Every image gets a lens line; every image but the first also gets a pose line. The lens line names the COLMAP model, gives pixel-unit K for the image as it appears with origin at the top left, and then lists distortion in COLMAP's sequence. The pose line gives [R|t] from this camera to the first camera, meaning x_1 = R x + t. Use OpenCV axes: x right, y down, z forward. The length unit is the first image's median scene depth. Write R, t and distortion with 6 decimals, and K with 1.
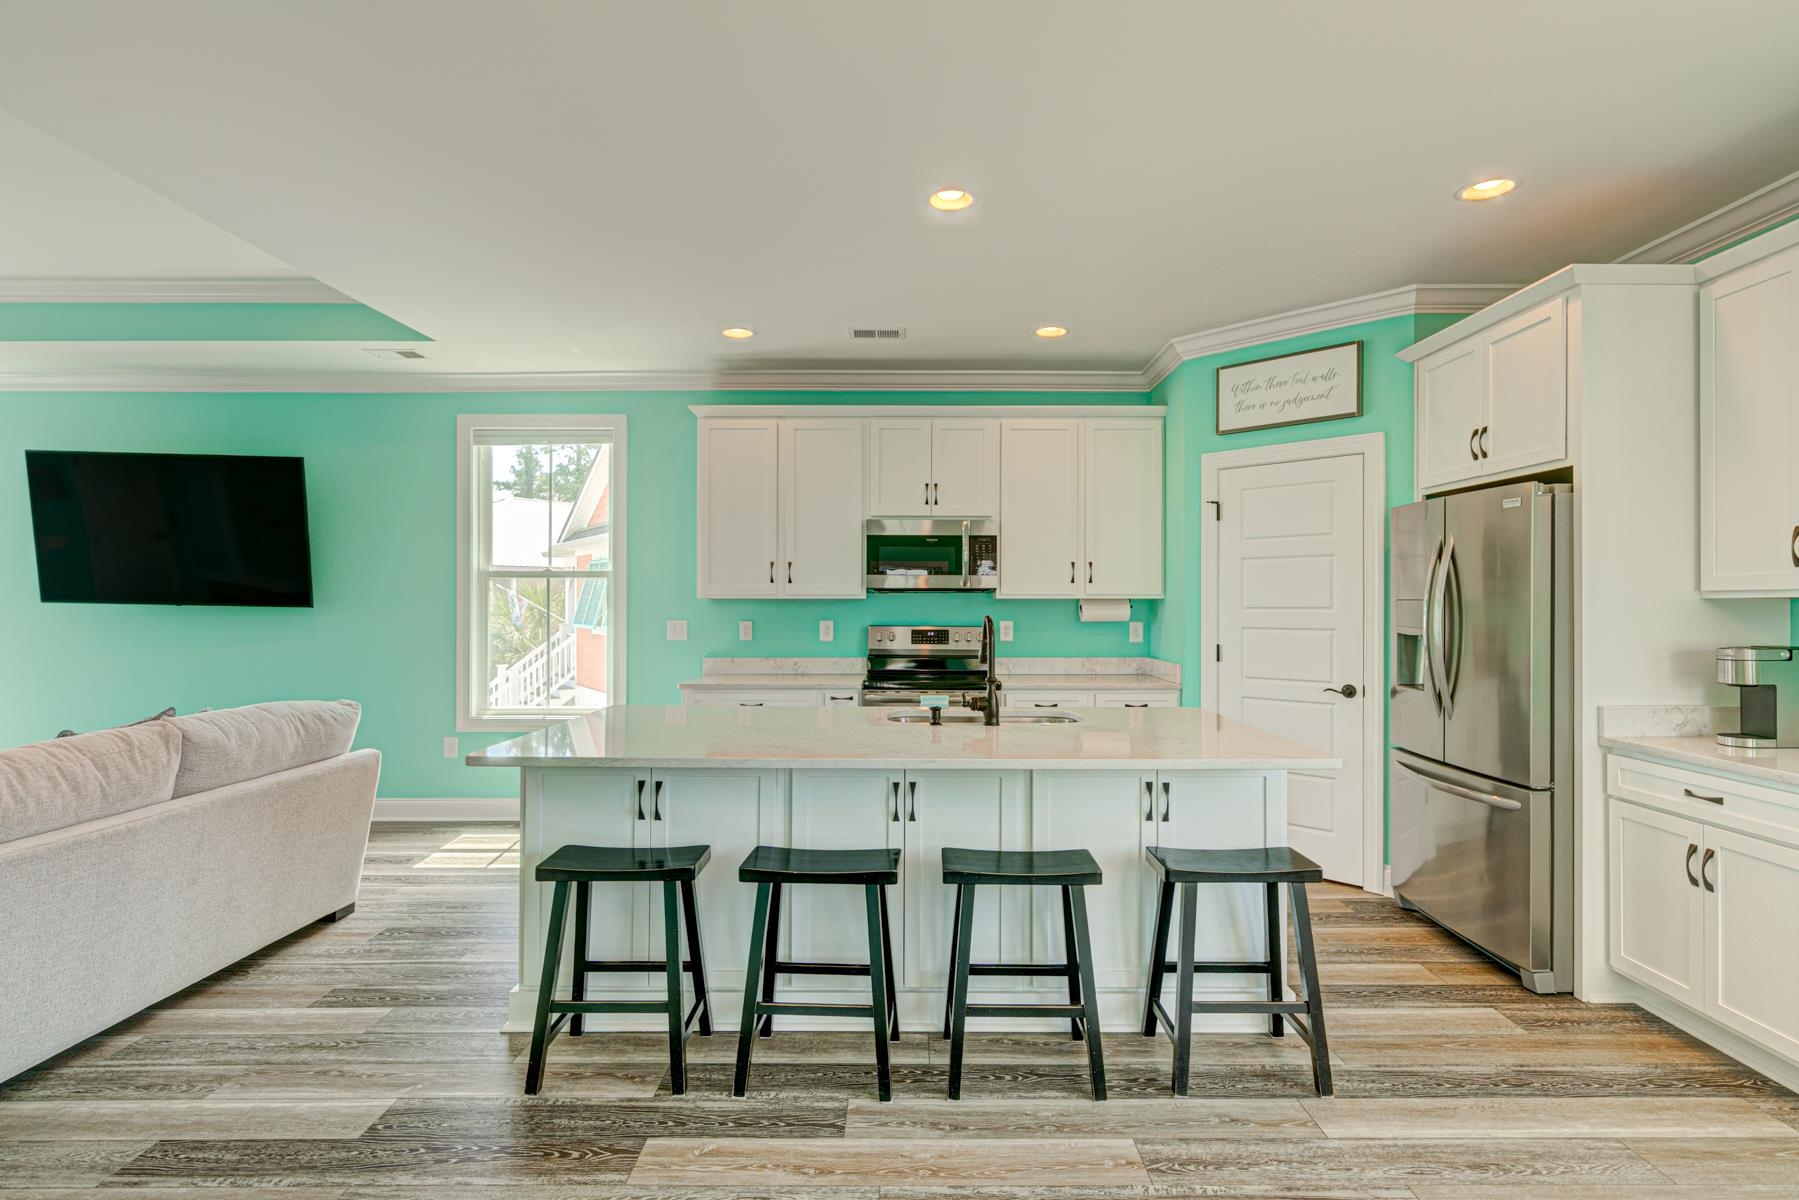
lens RADIAL K [[878.1, 0, 911.4], [0, 878.1, 602.8], [0, 0, 1]] dist [0.001611, -0.001846]
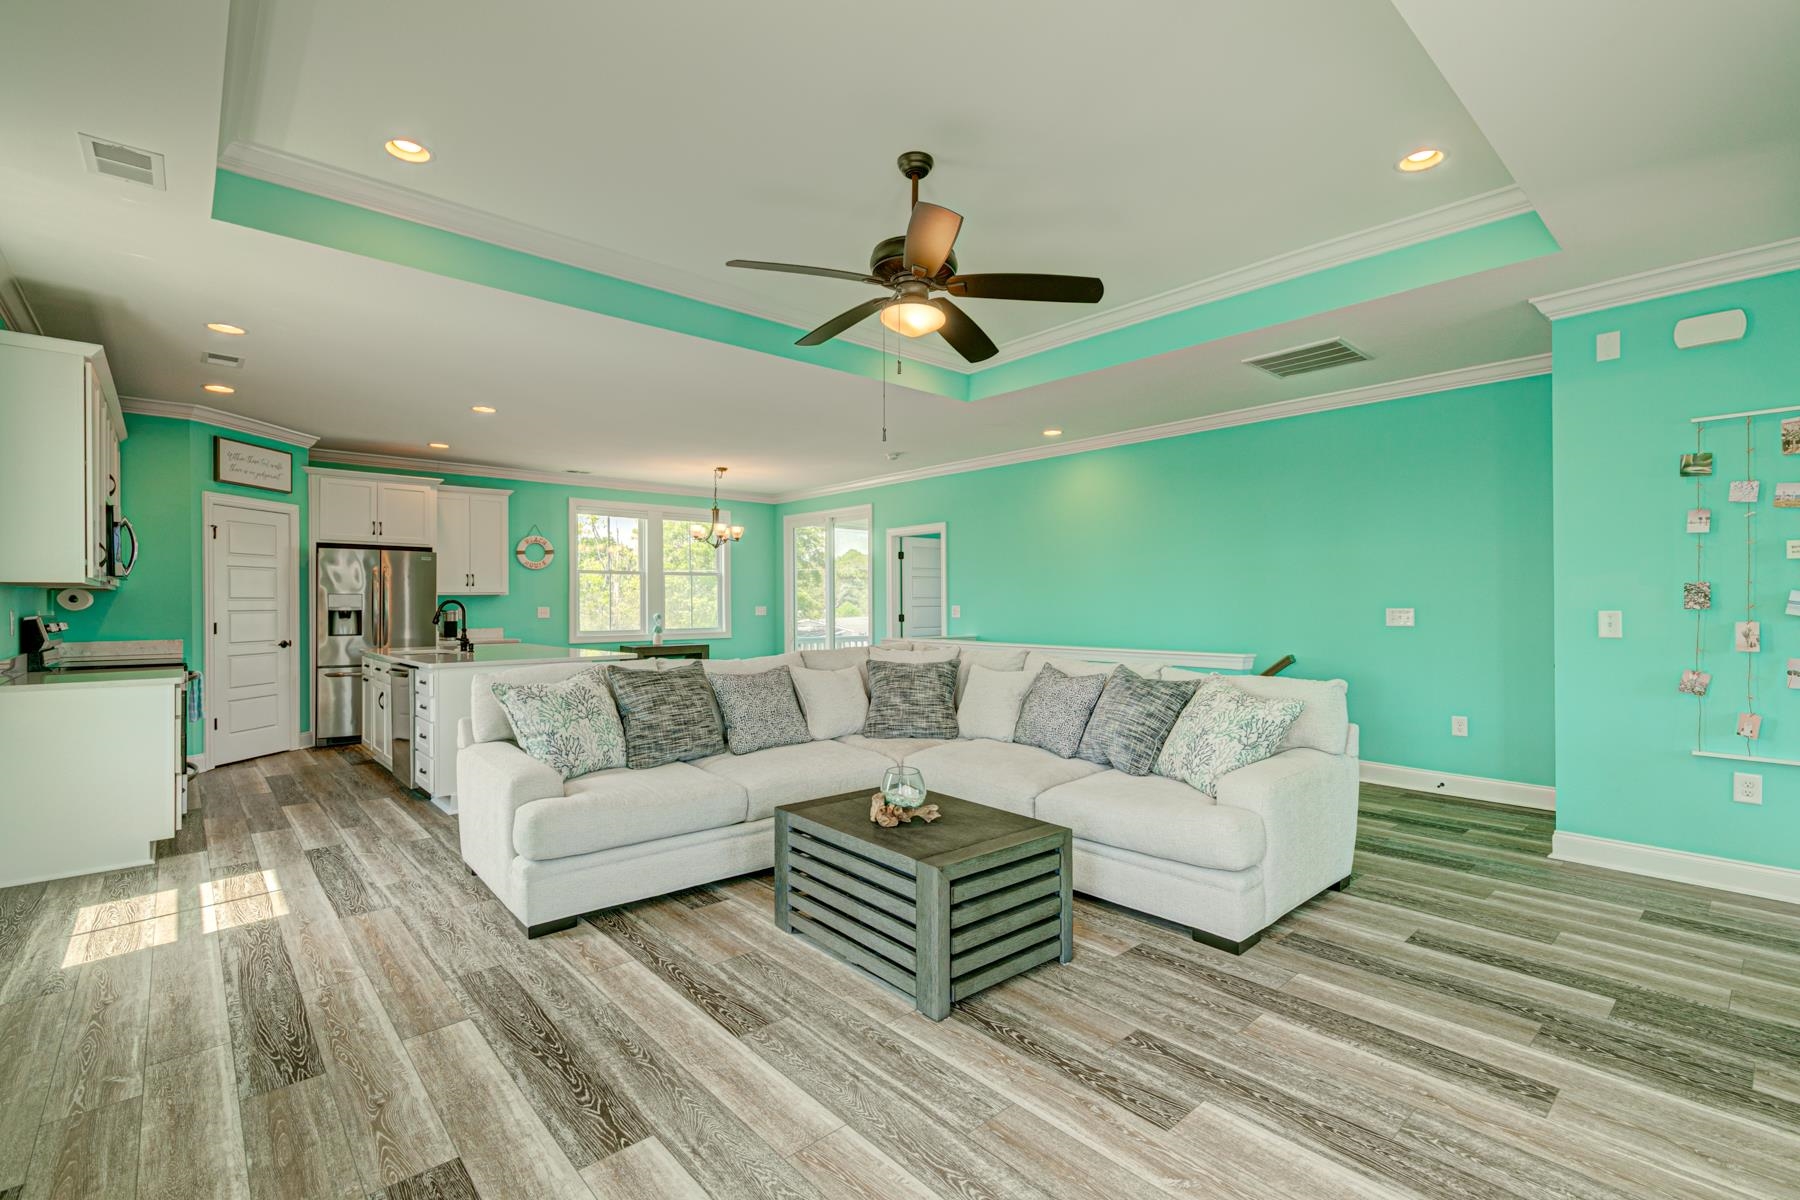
lens RADIAL K [[804.5, 0, 912.4], [0, 804.5, 601.2], [0, 0, 1]] dist [0.006906, -0.000346]
pose [[-0.671188, 0.005348, 0.741268, -1.621896], [0.004586, 0.999985, -0.003062, 0.023331], [-0.741273, 0.001344, -0.671202, 1.169341]]
